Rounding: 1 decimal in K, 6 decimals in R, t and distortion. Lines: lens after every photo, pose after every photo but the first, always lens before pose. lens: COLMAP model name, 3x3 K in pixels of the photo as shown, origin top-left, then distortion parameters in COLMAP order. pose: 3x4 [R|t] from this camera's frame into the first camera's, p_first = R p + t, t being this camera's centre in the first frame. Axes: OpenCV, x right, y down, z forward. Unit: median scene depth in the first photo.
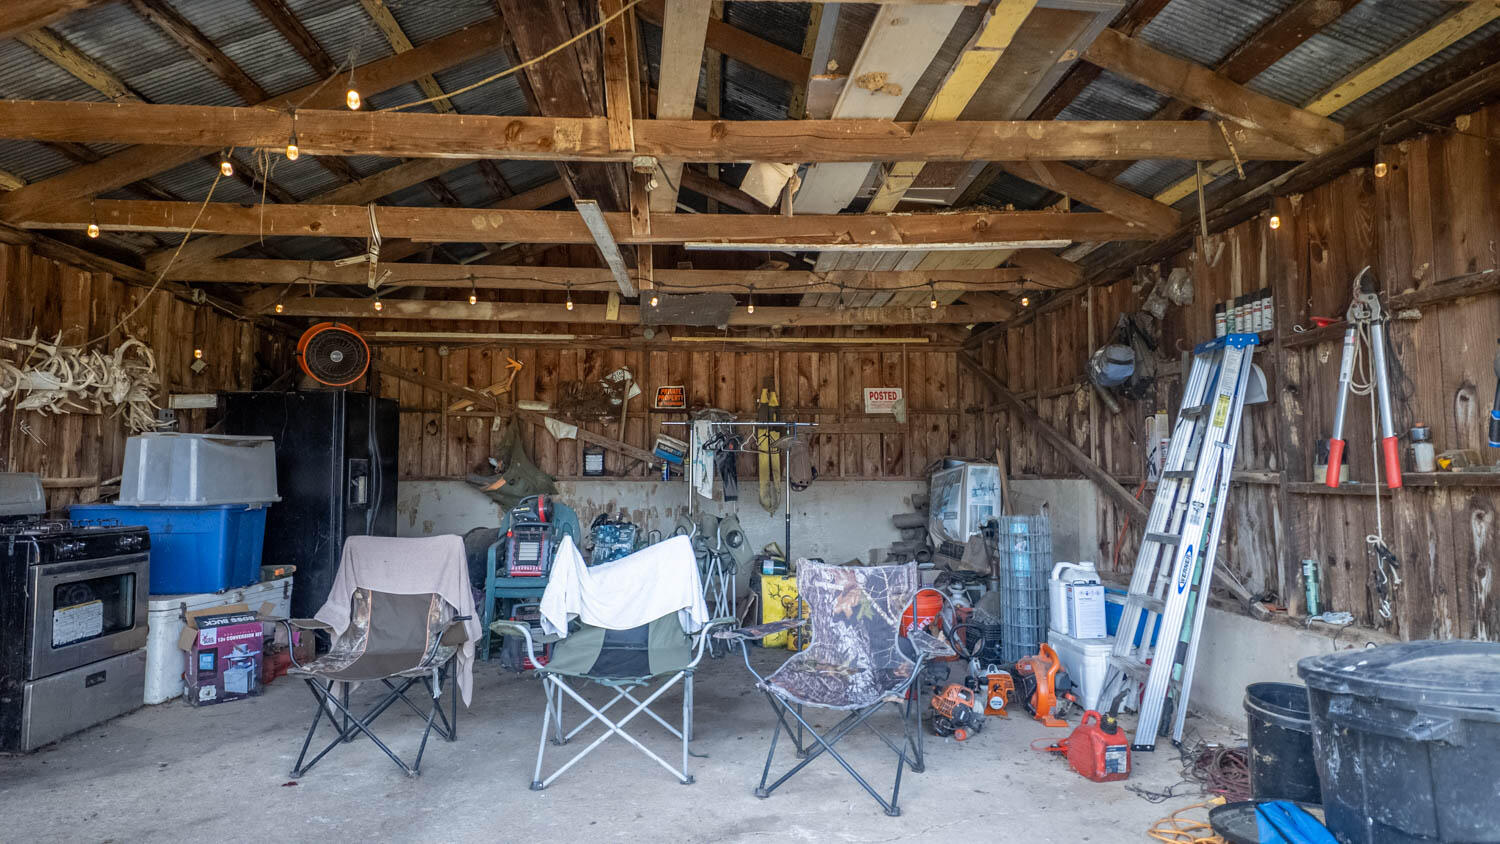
lens RADIAL K [[902.6, 0, 750.0], [0, 902.6, 422.0], [0, 0, 1]] dist [-0.000357, -0.000124]
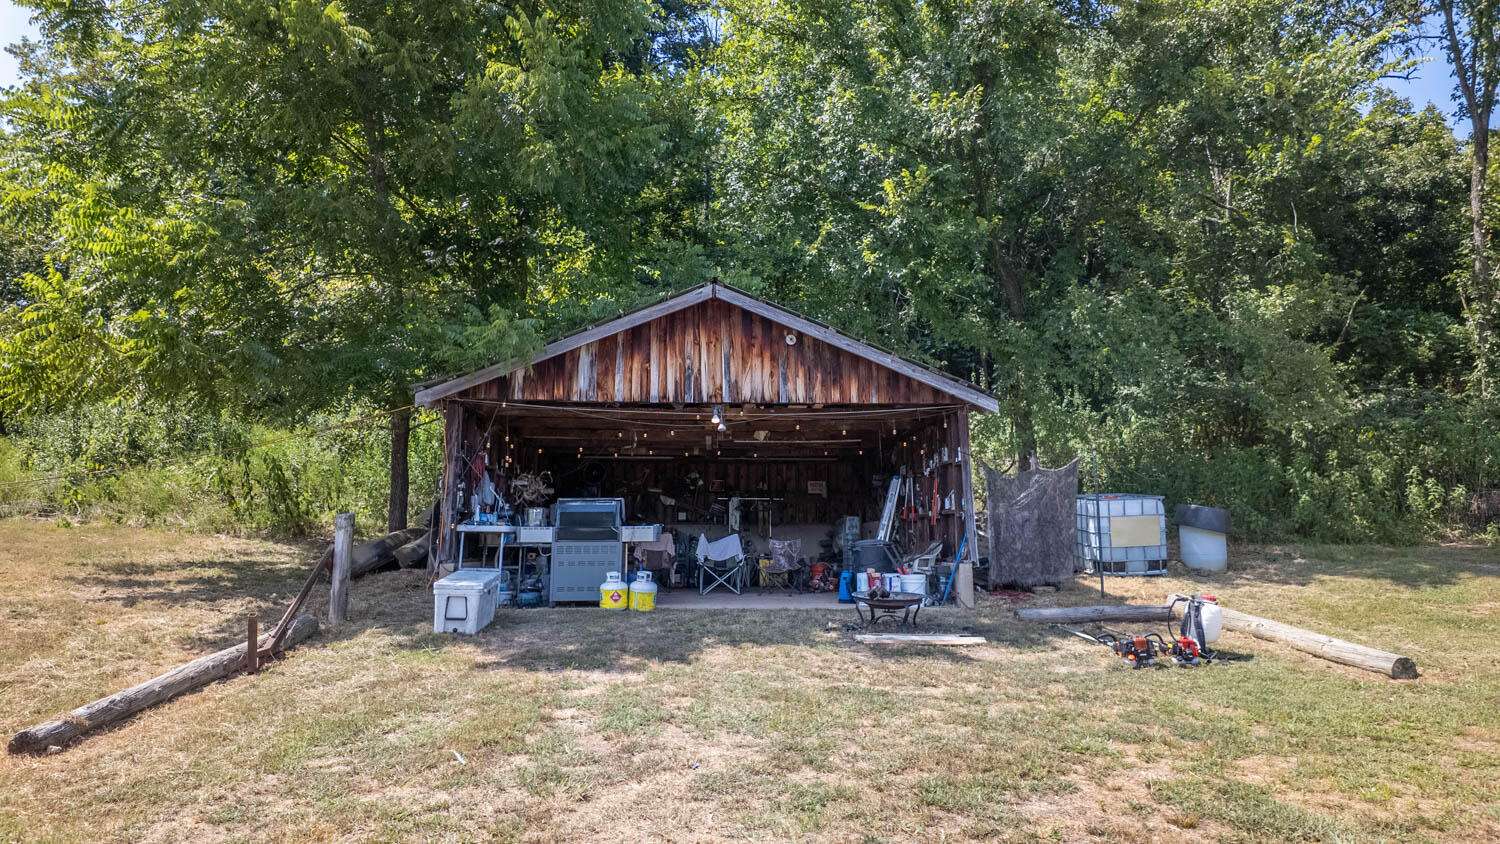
lens RADIAL K [[902.6, 0, 750.0], [0, 902.6, 422.0], [0, 0, 1]] dist [-0.000357, -0.000124]
pose [[0.999995, 0.003151, 0.000631, -0.014869], [-0.003097, 0.997368, -0.072433, -0.028441], [-0.000857, 0.072431, 0.997373, -1.402010]]
